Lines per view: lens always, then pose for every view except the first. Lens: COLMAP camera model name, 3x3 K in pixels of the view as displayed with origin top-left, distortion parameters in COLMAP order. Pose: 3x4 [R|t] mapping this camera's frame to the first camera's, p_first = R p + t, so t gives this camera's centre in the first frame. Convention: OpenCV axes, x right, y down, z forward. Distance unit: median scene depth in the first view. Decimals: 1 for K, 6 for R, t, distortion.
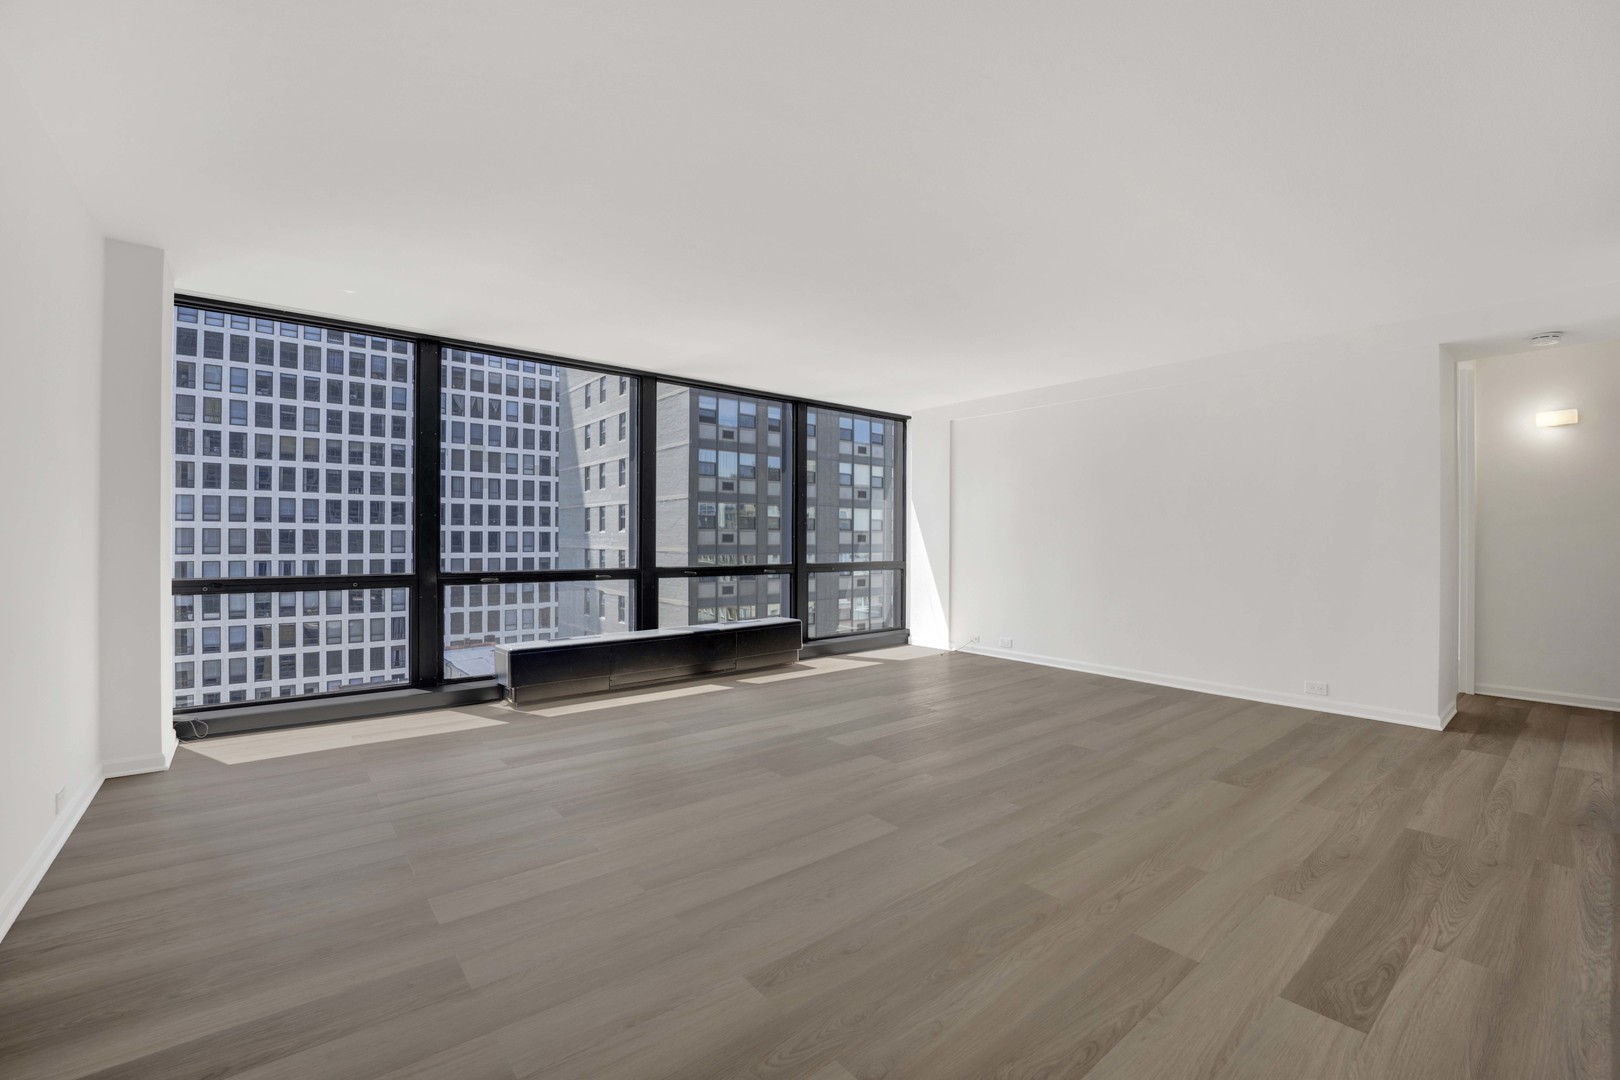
lens RADIAL K [[686.0, 0, 816.8], [0, 686.0, 536.9], [0, 0, 1]] dist [-0.019876, 0.000823]
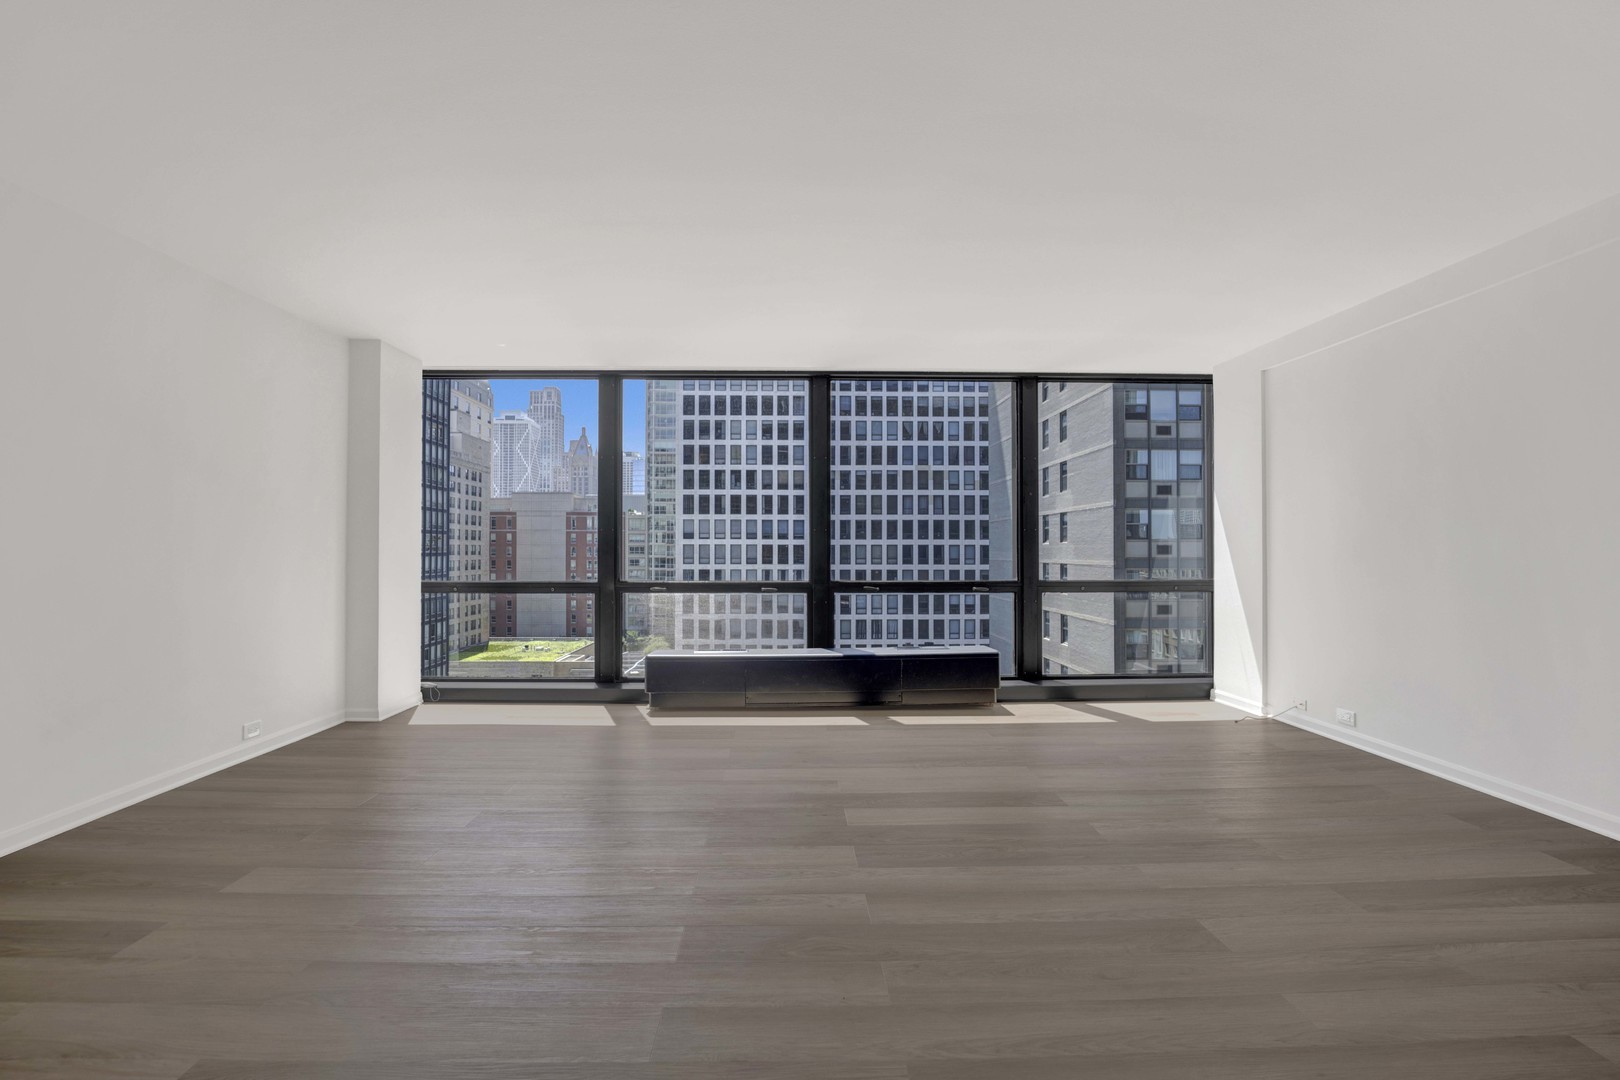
lens RADIAL K [[686.0, 0, 790.4], [0, 686.0, 549.2], [0, 0, 1]] dist [-0.019876, 0.000823]
pose [[0.780532, -0.005435, -0.625093, 0.095814], [0.005225, 0.999984, -0.002171, 0.000797], [0.625094, -0.001572, 0.780548, 0.077657]]
